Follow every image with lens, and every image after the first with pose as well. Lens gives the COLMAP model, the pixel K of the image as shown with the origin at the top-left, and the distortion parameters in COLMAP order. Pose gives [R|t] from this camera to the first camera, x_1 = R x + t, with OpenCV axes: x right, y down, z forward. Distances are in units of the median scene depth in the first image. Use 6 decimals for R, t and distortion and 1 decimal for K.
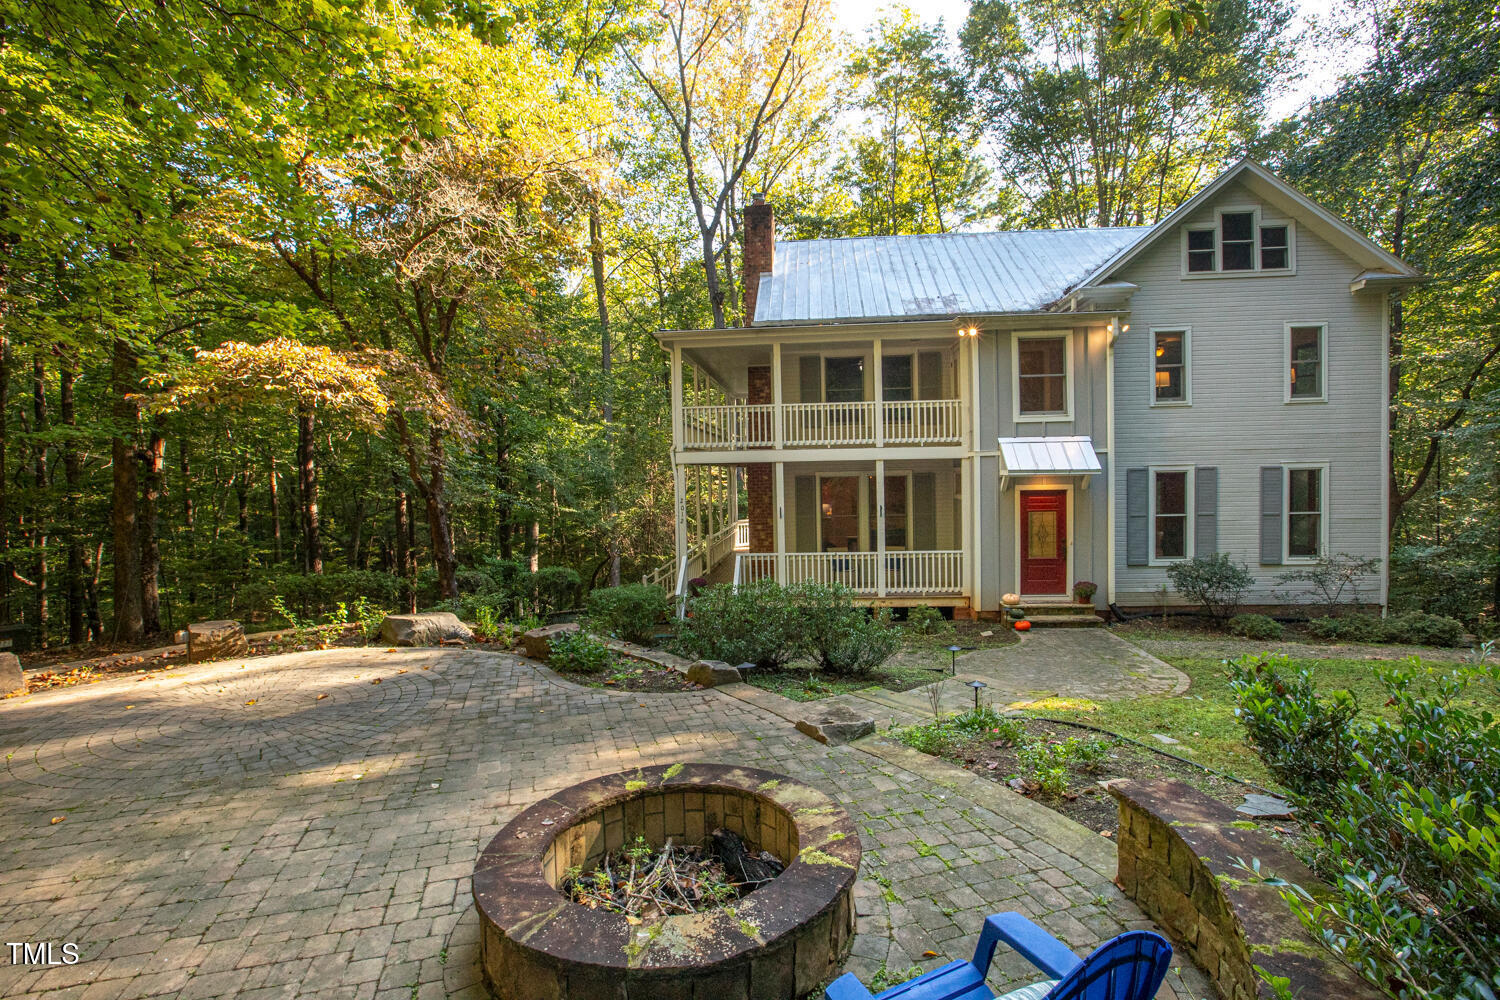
lens RADIAL K [[707.5, 0, 770.4], [0, 707.5, 503.0], [0, 0, 1]] dist [-0.000847, 0.000182]
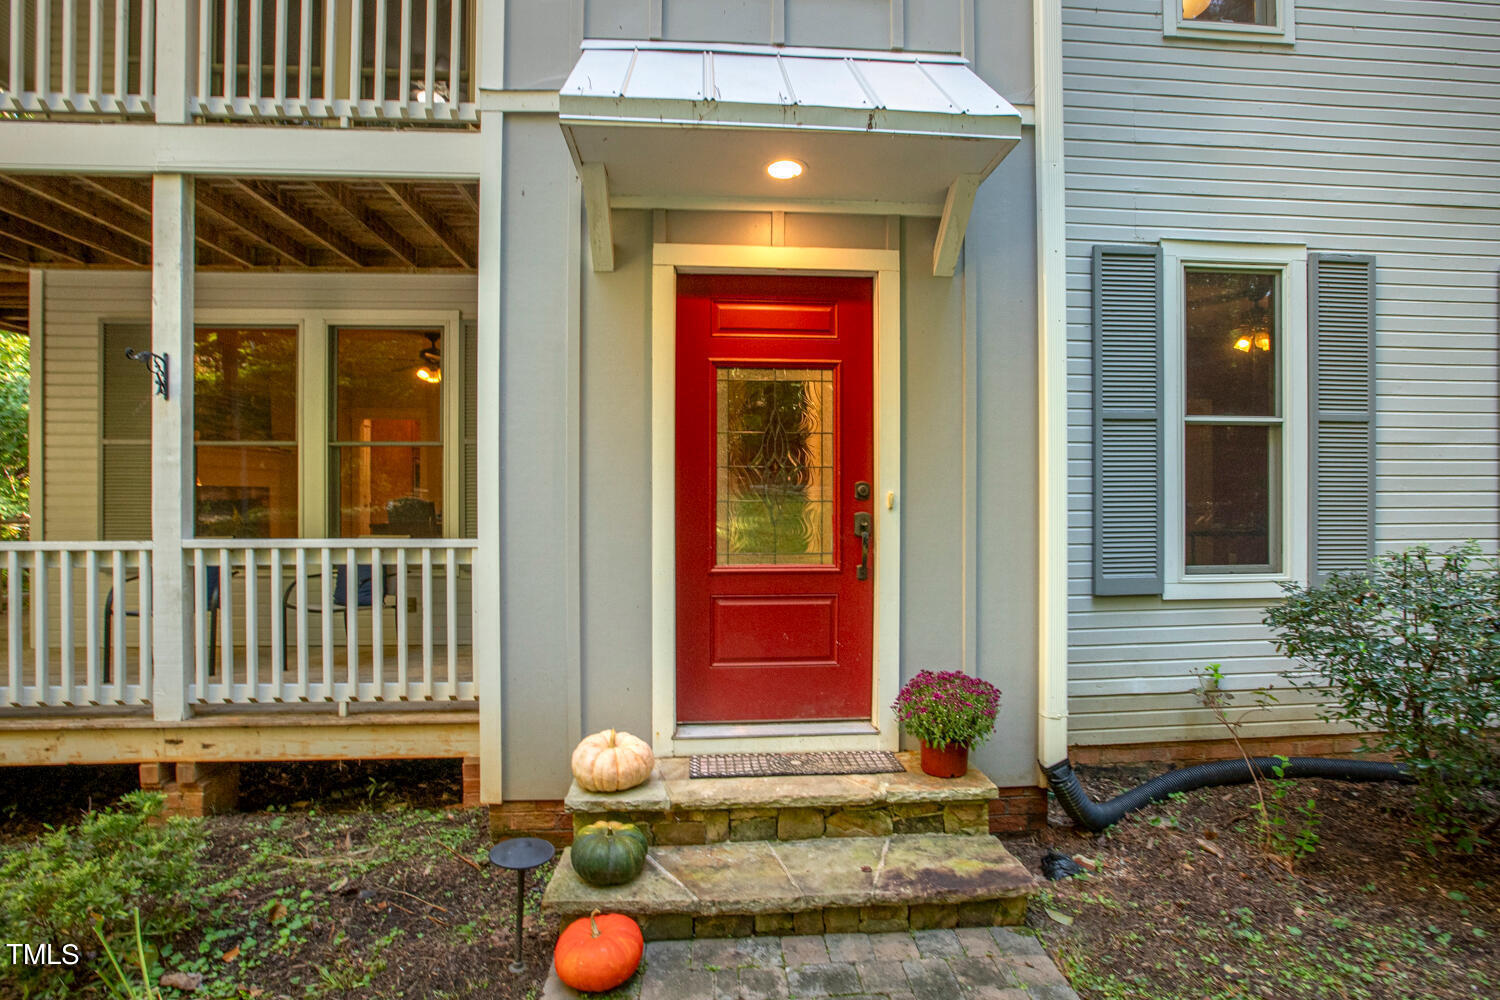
lens RADIAL K [[697.5, 0, 736.9], [0, 697.5, 496.4], [0, 0, 1]] dist [-0.013027, 0.000116]
pose [[0.990667, 0.020070, 0.134817, 0.337054], [-0.015329, 0.999230, -0.036110, 0.062371], [-0.135438, 0.033706, 0.990212, 0.764078]]
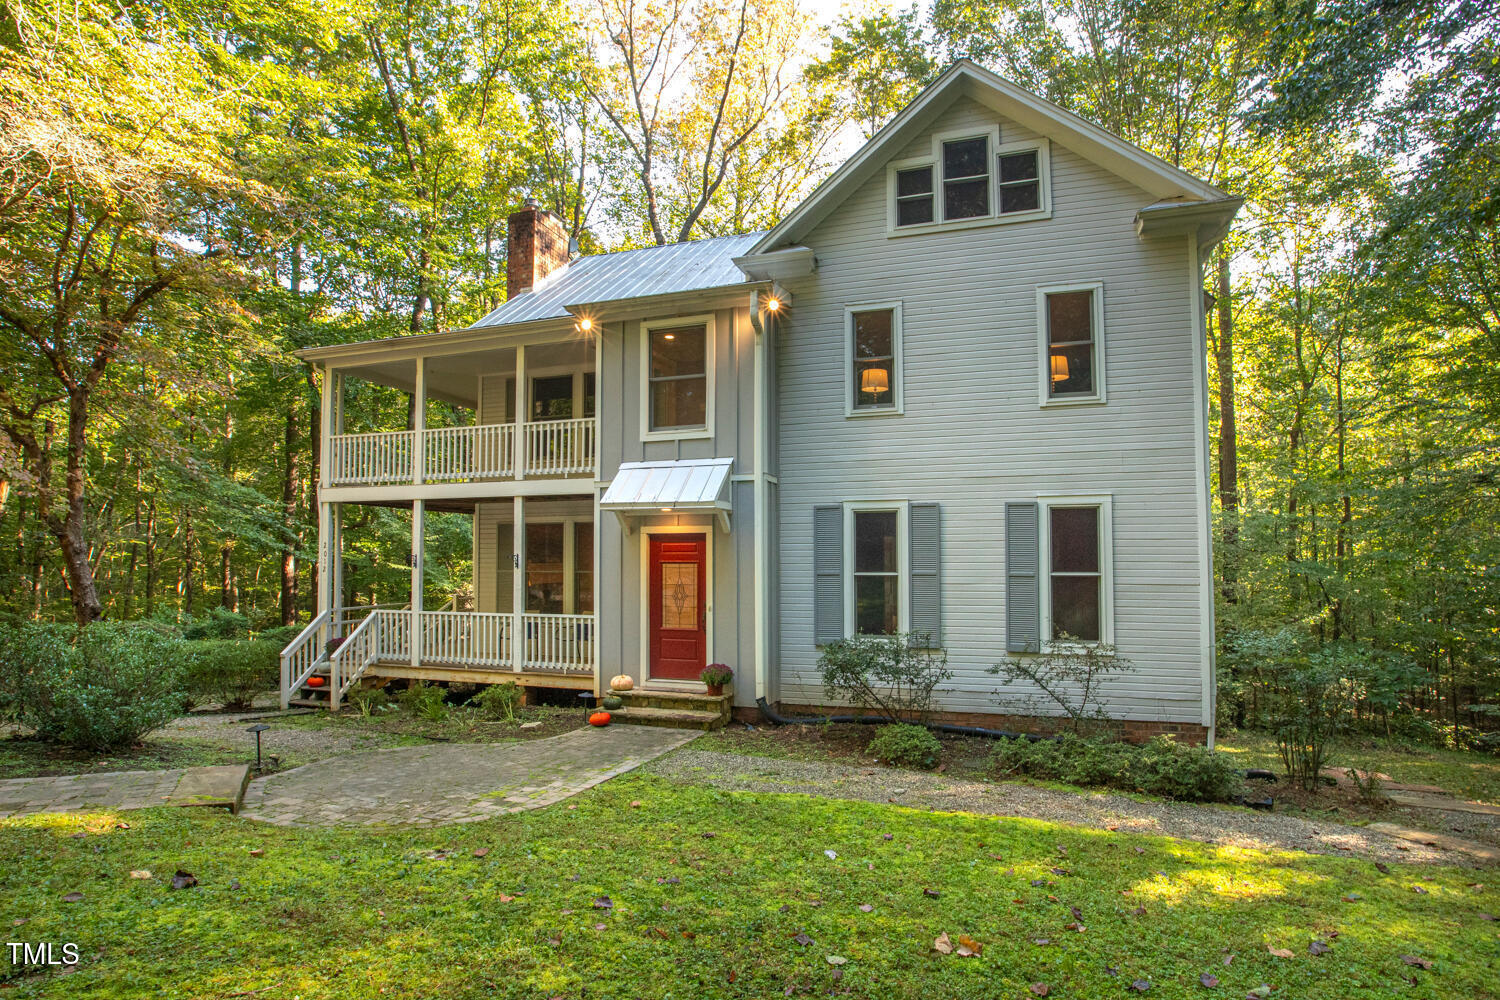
lens RADIAL K [[772.5, 0, 768.8], [0, 772.5, 532.4], [0, 0, 1]] dist [-0.043305, 0.000303]
pose [[0.969275, 0.009793, -0.245784, 0.660031], [-0.026276, 0.997612, -0.063874, 0.028026], [0.244572, 0.068370, 0.967218, 0.255482]]
